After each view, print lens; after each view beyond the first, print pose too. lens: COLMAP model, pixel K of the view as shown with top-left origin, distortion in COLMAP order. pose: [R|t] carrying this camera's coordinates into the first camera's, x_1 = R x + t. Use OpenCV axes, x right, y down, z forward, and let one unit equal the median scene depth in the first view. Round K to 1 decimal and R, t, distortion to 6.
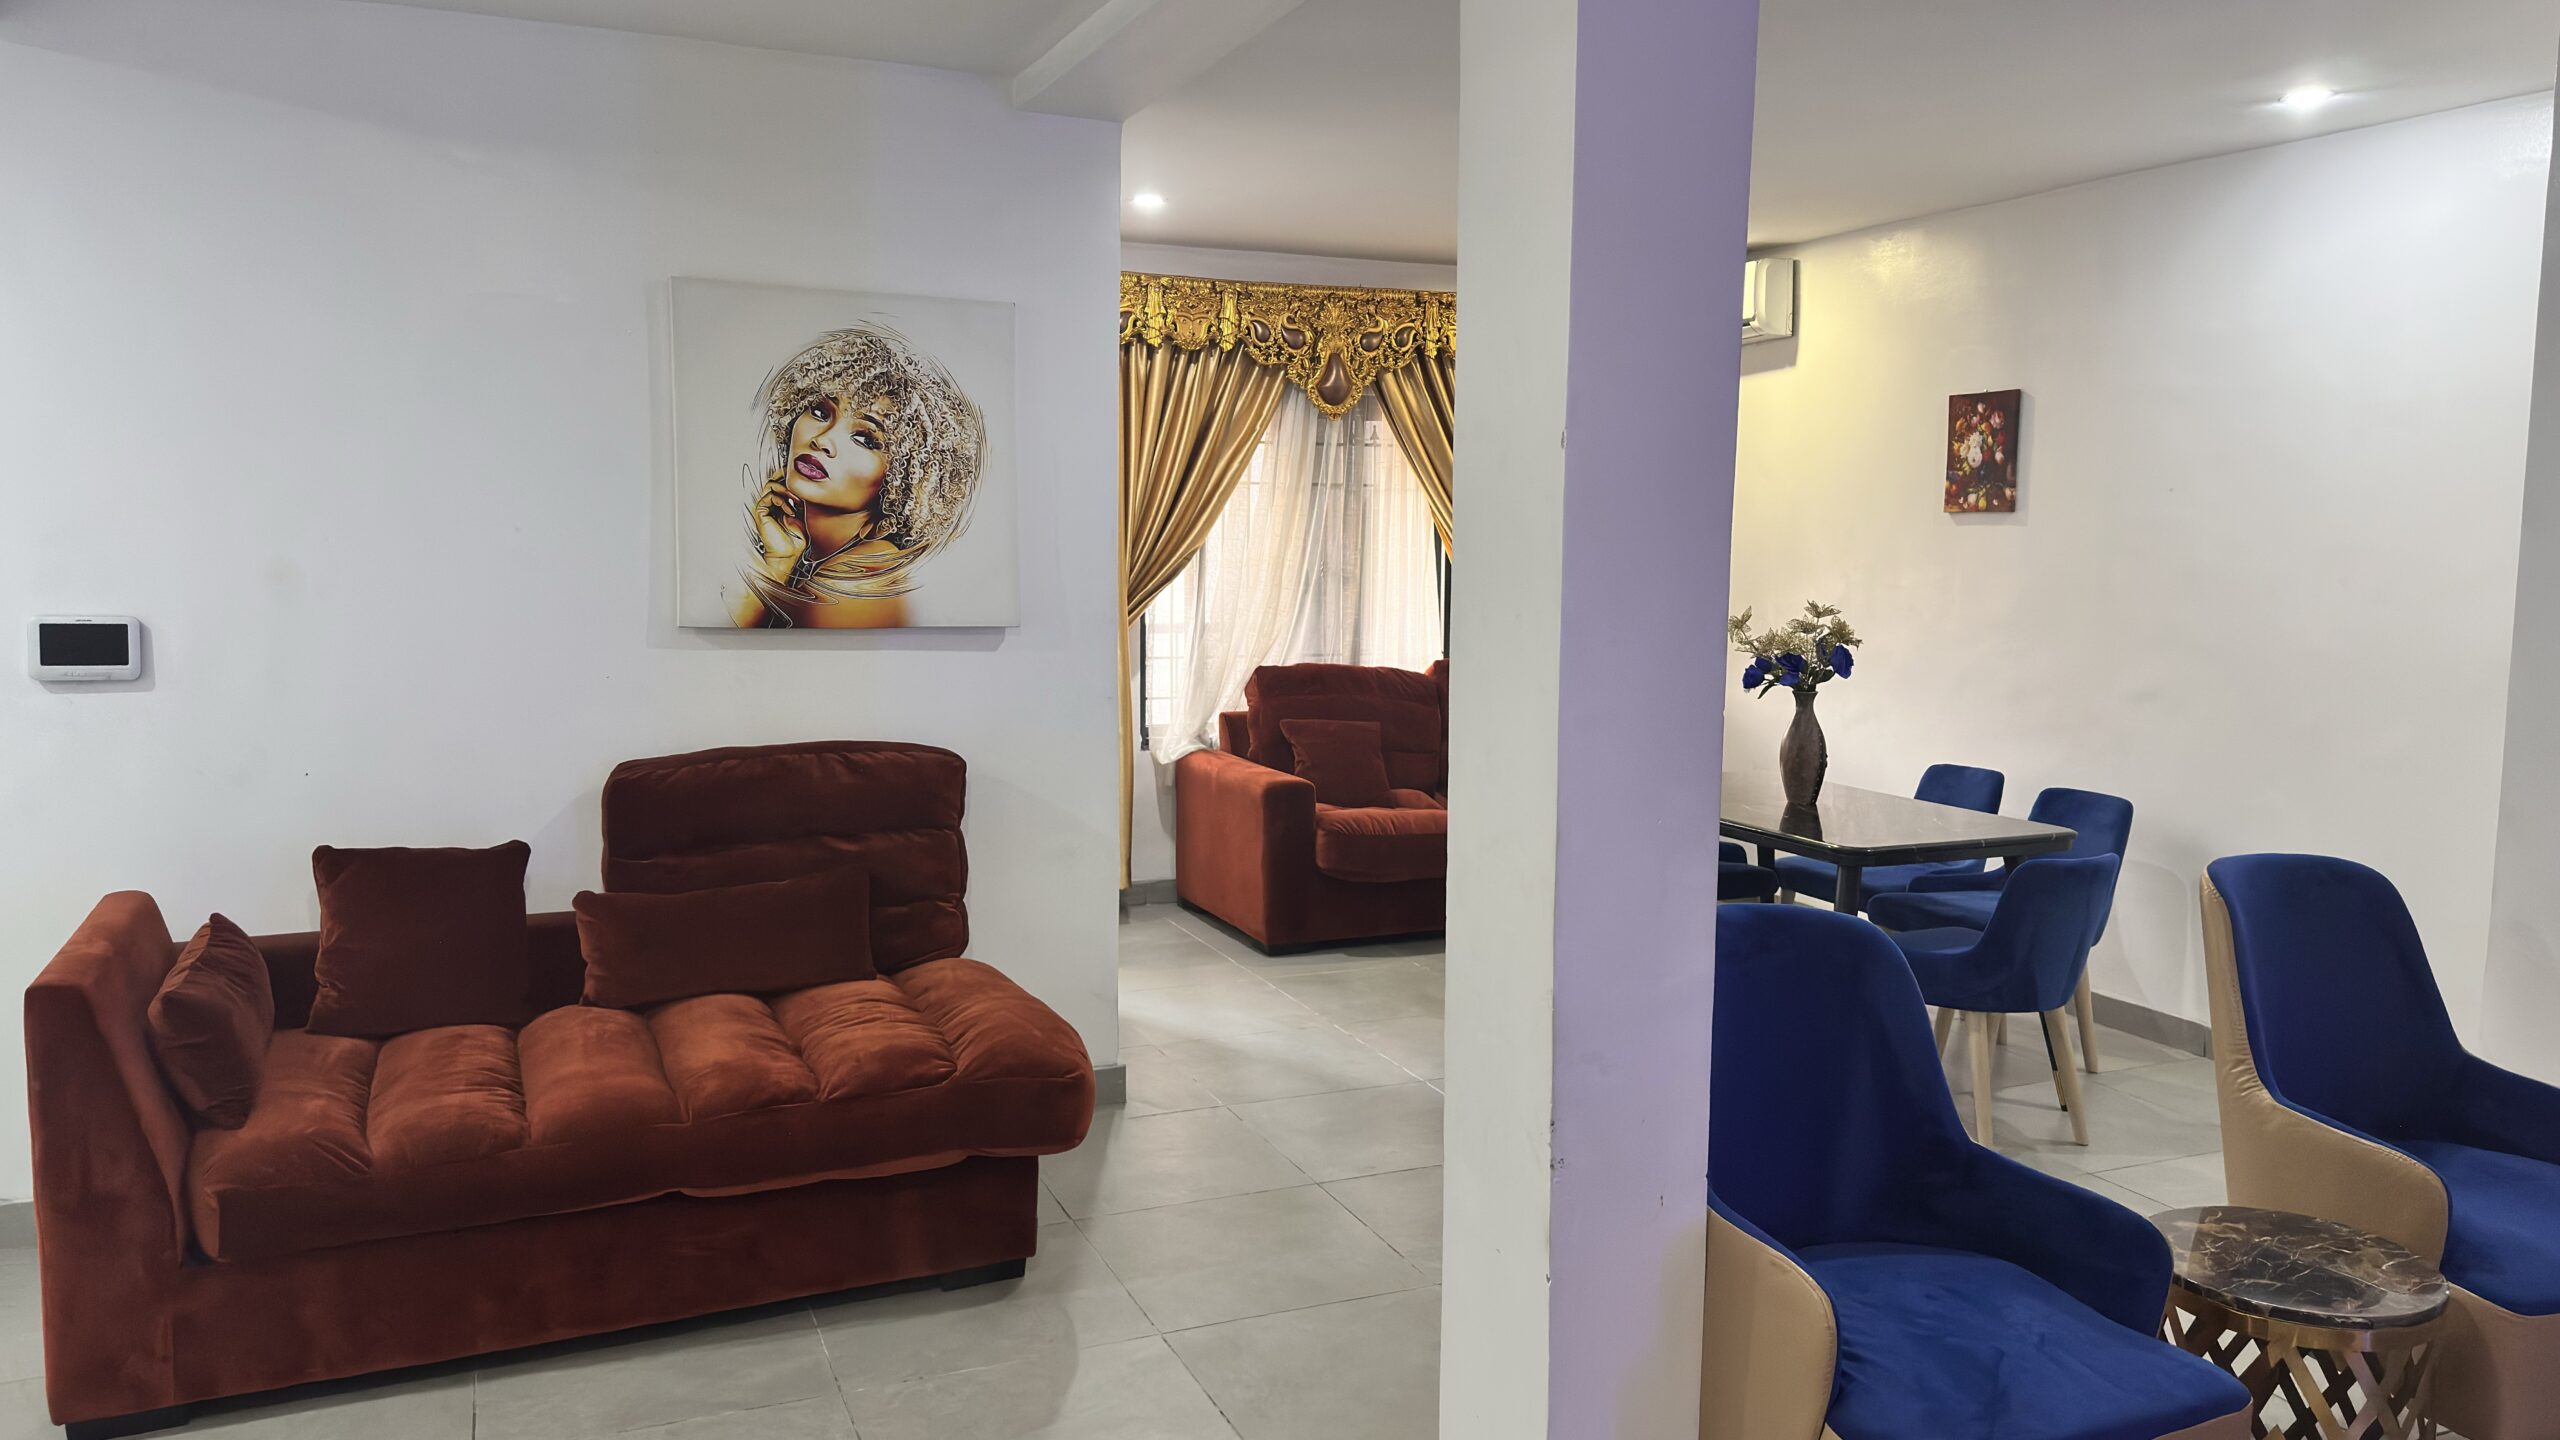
lens RADIAL K [[1803.4, 0, 1276.3], [0, 1803.4, 714.6], [0, 0, 1]] dist [0.059376, -0.076073]
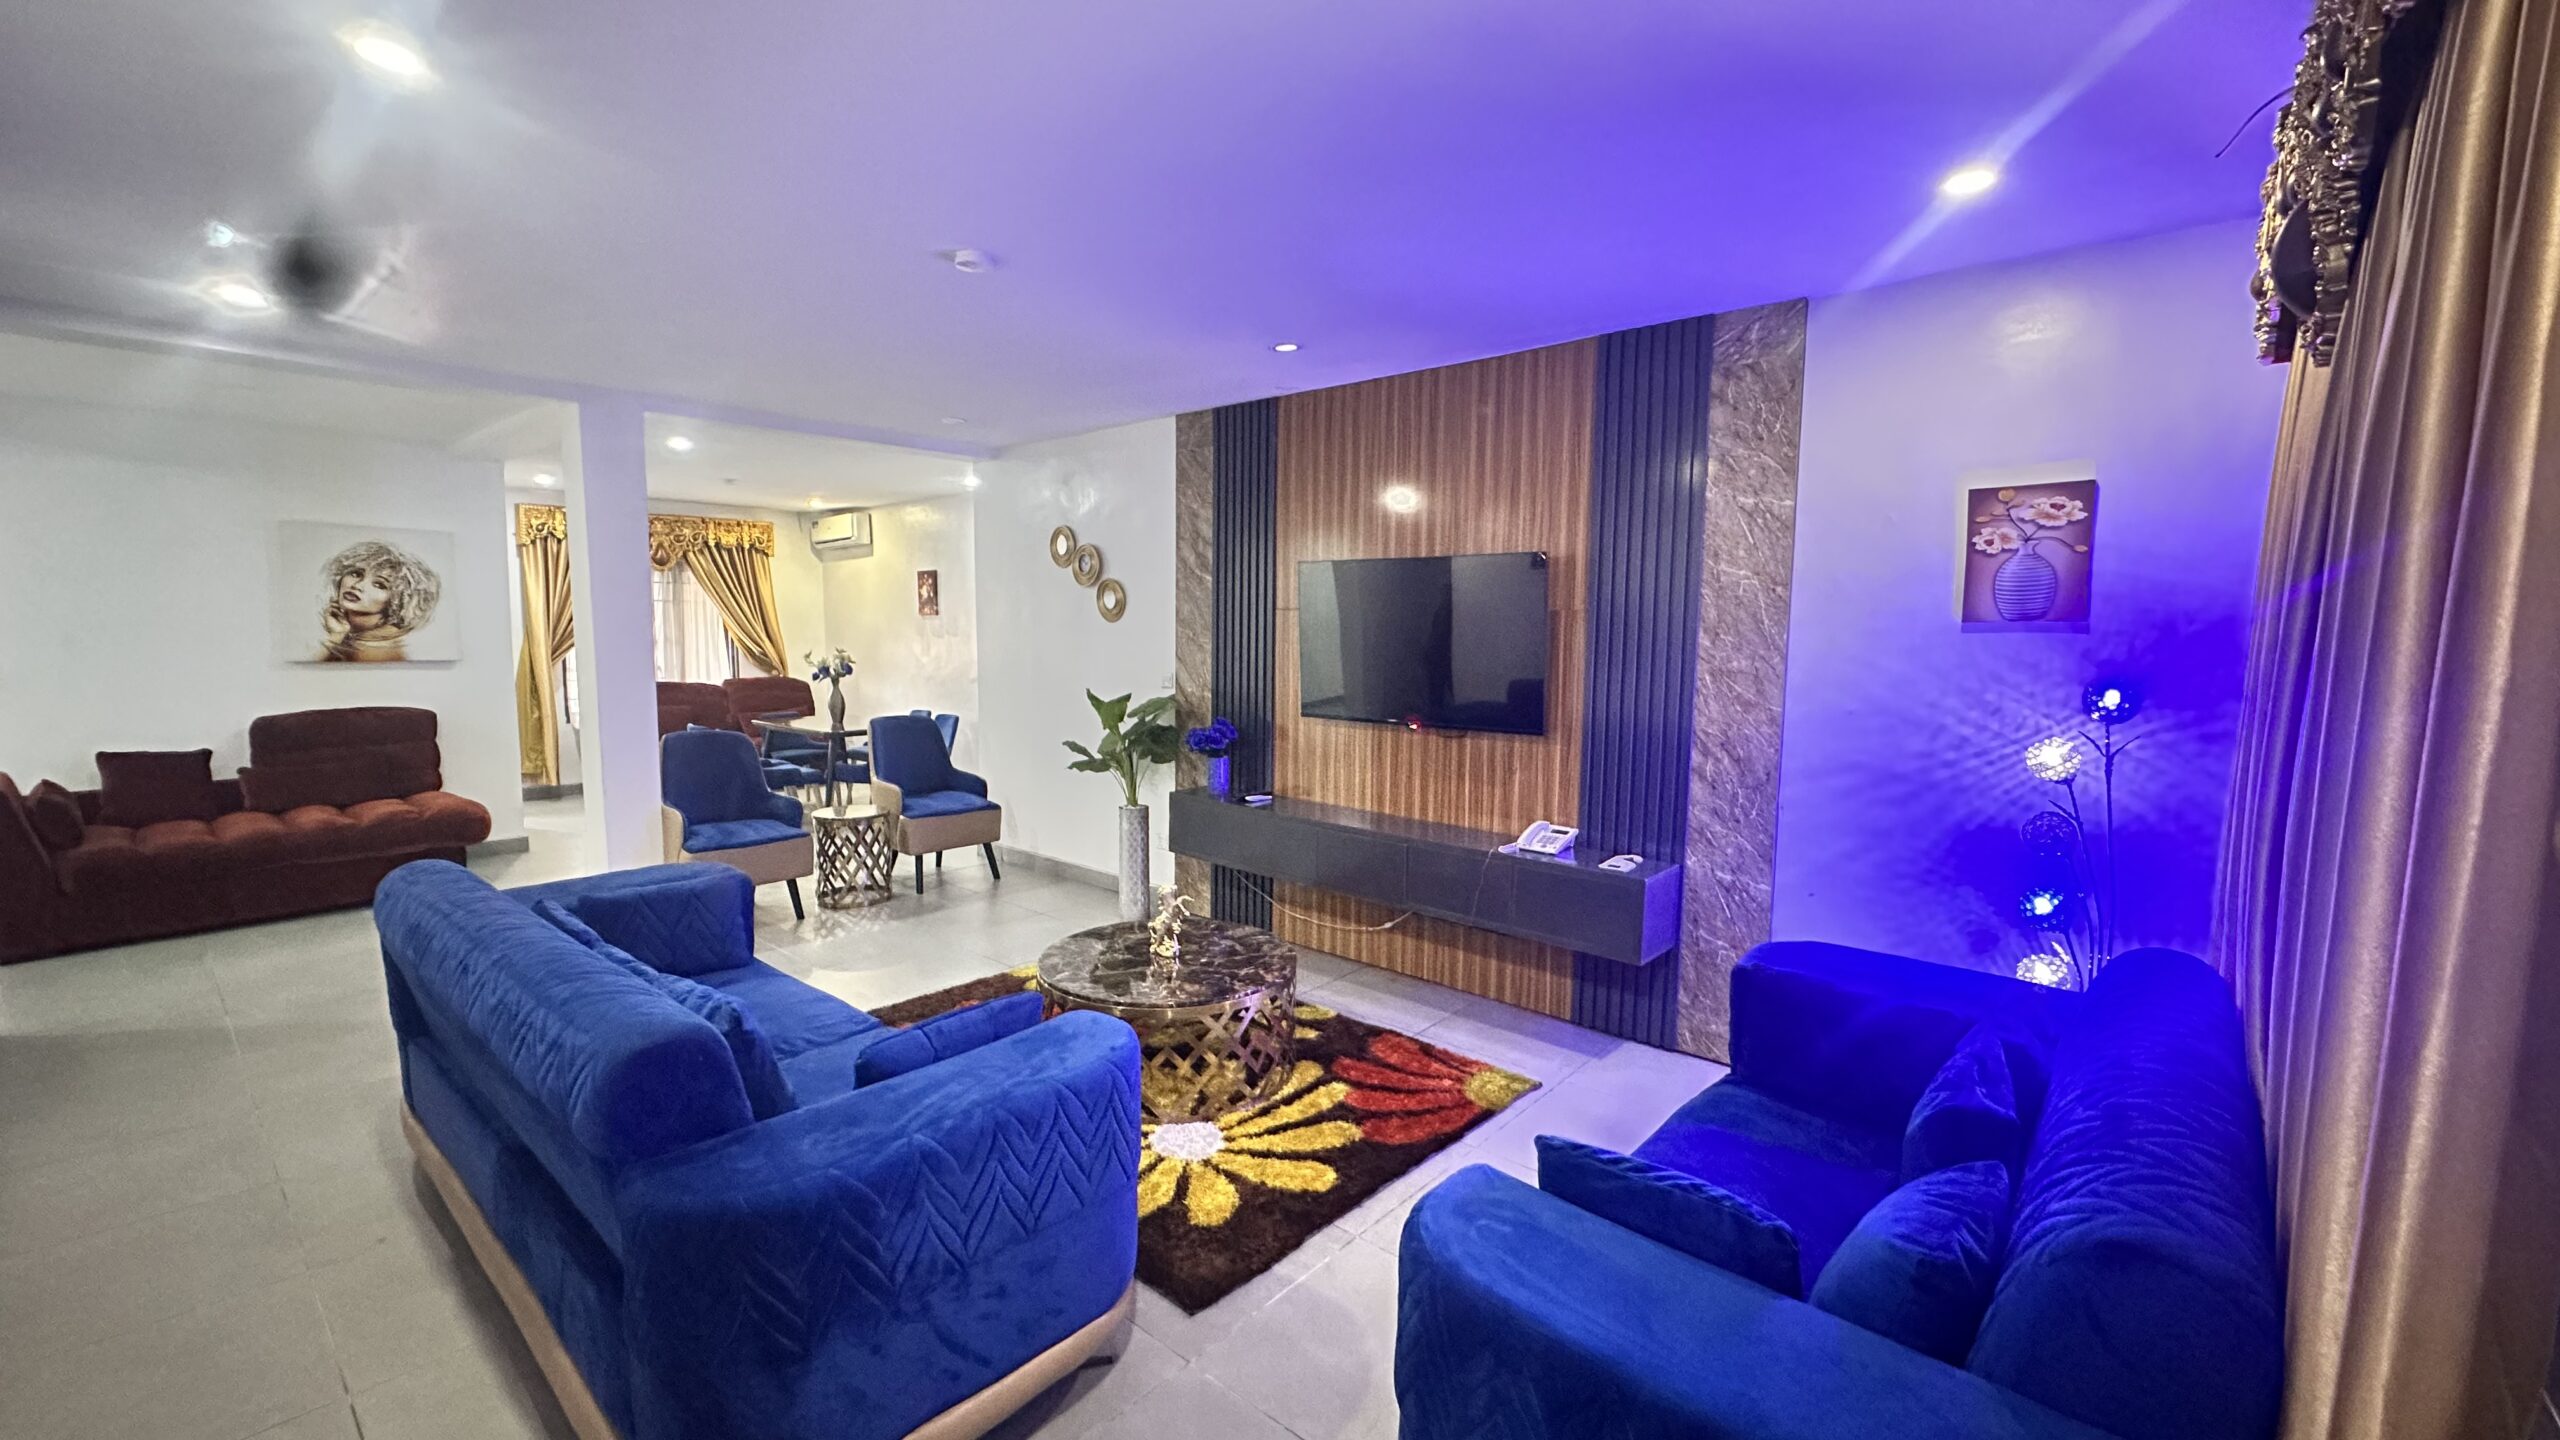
lens RADIAL K [[1023.5, 0, 1278.2], [0, 1023.5, 723.8], [0, 0, 1]] dist [-0.007598, 0.002068]
pose [[0.897270, -0.044599, 0.439223, 0.254414], [0.045946, 0.998915, 0.007569, 0.083338], [-0.439084, 0.013389, 0.898346, -0.789925]]
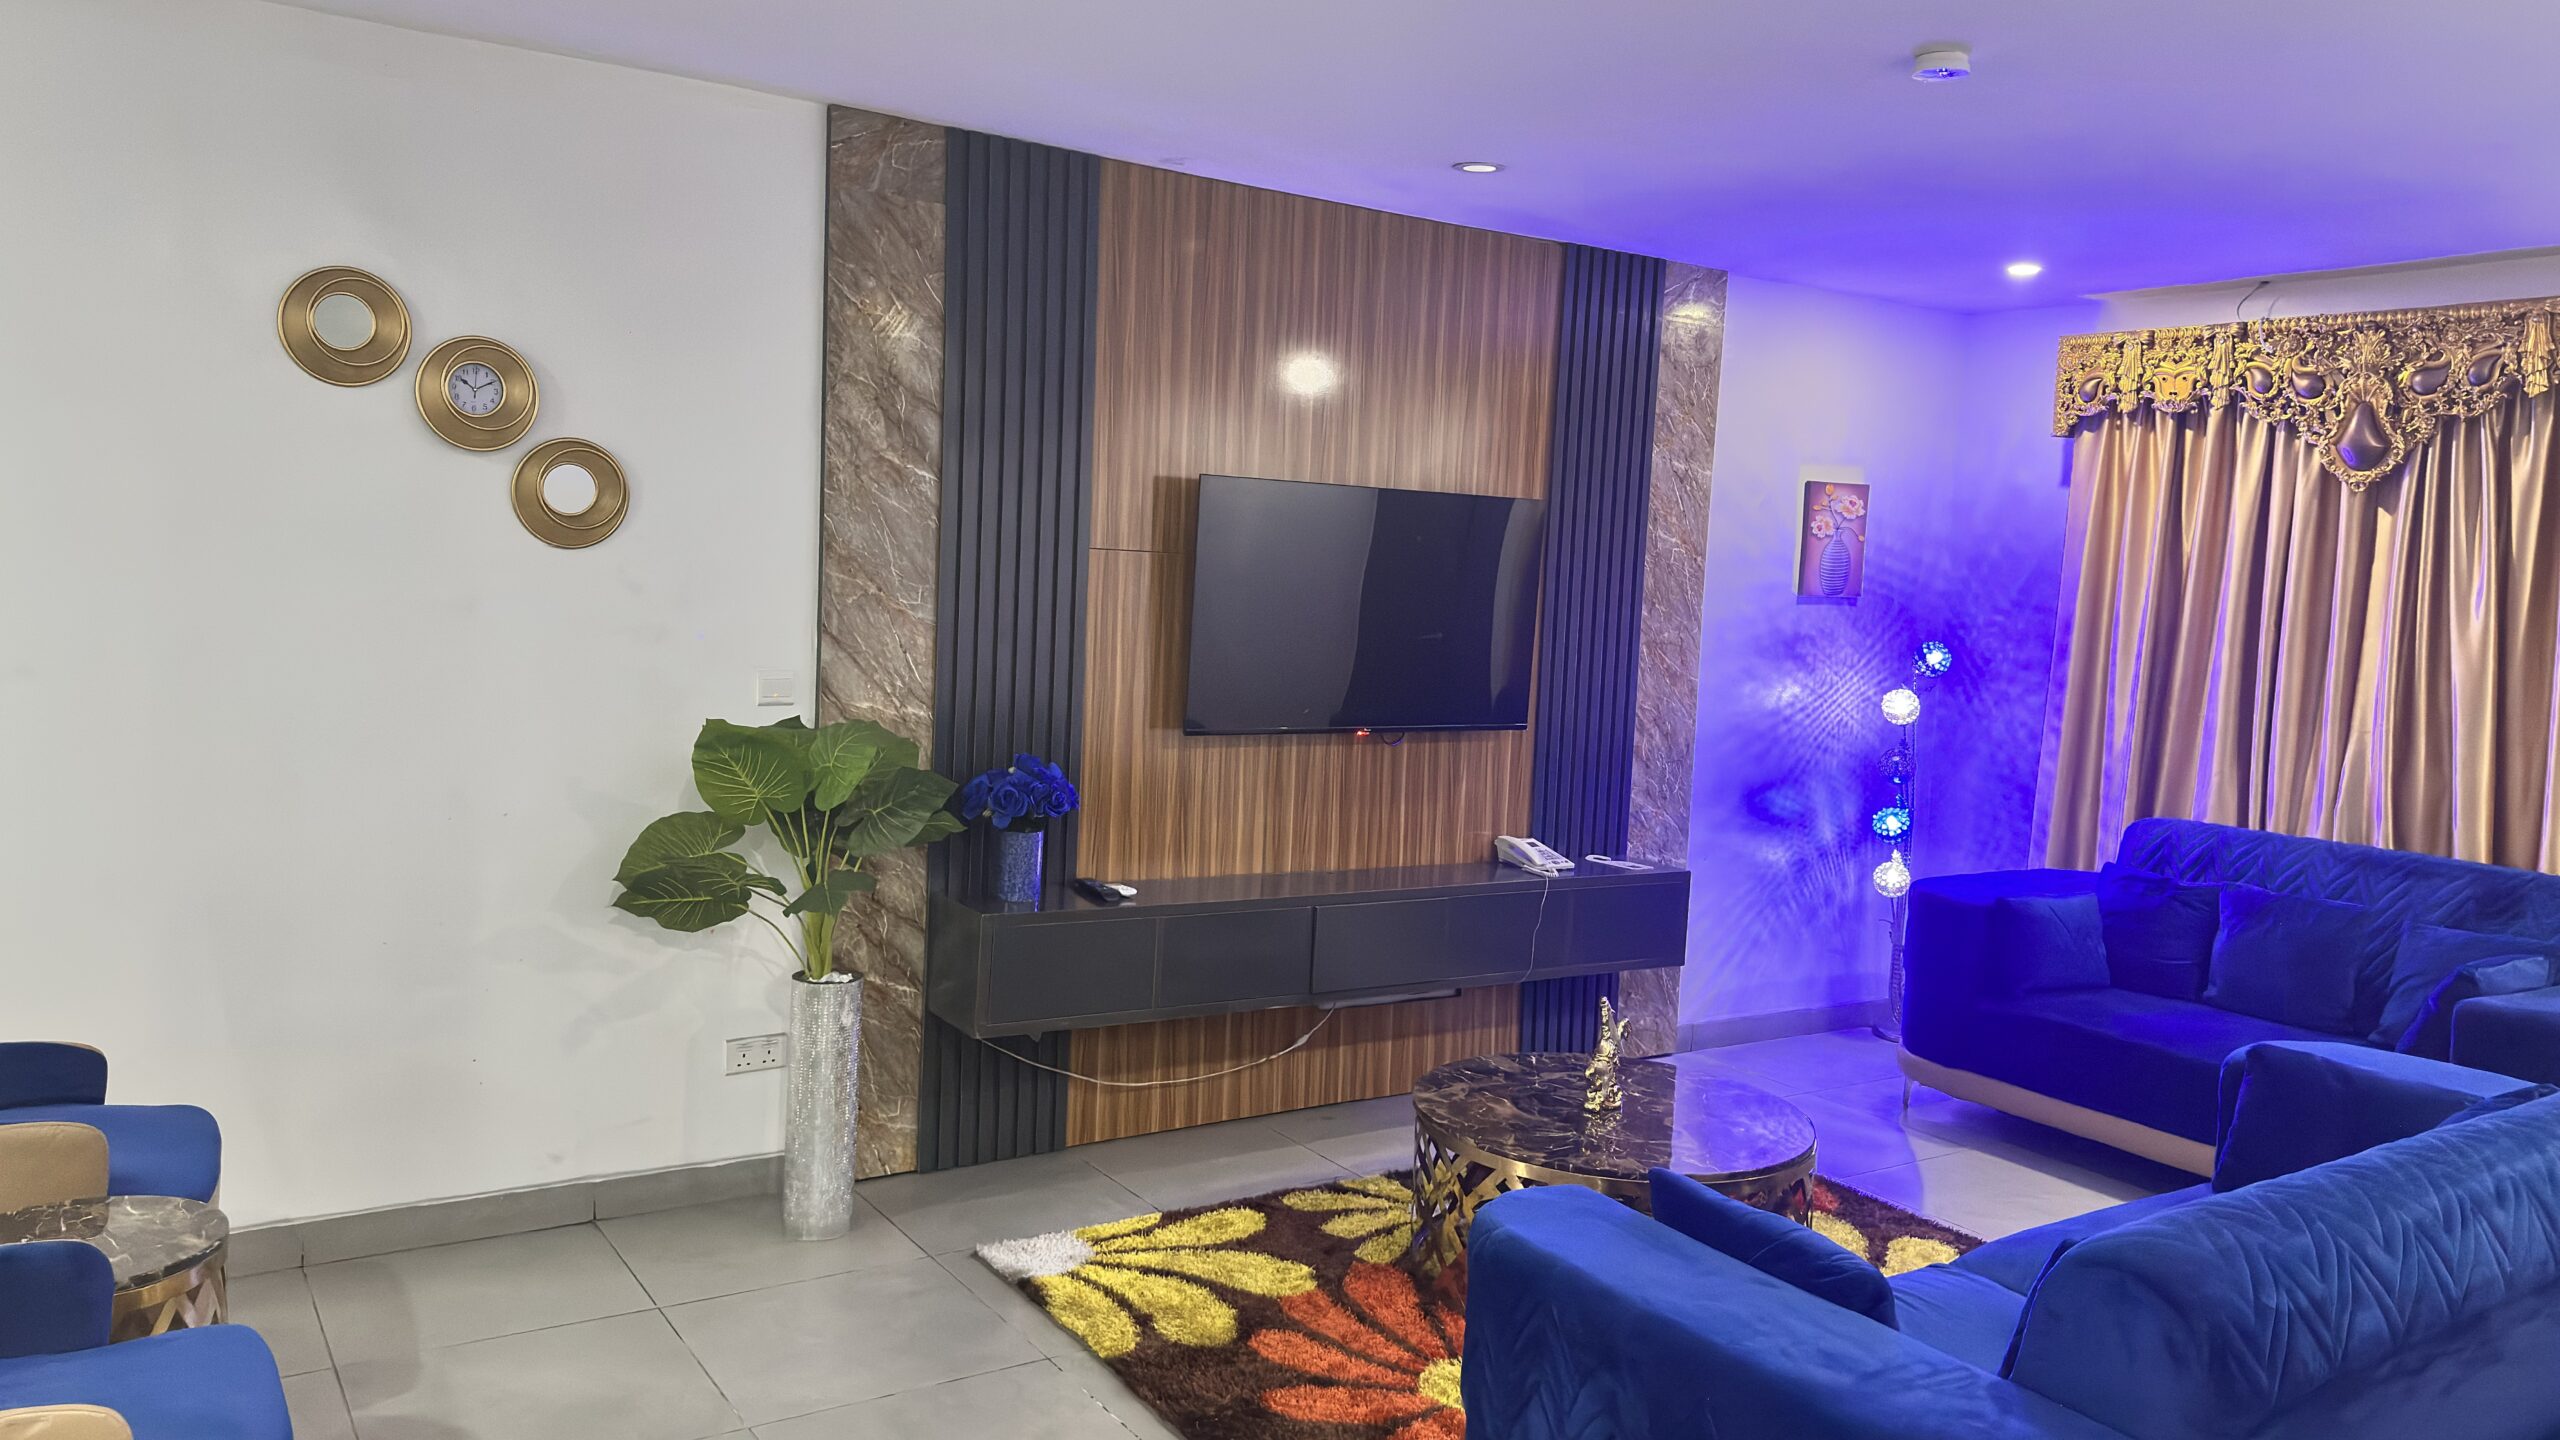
lens RADIAL K [[1803.4, 0, 1285.4], [0, 1803.4, 705.8], [0, 0, 1]] dist [0.059376, -0.076073]
pose [[-0.200446, -0.090066, 0.975556, -1.036125], [0.054822, 0.993174, 0.102957, -0.191793], [-0.978170, 0.074119, -0.194141, 1.623748]]
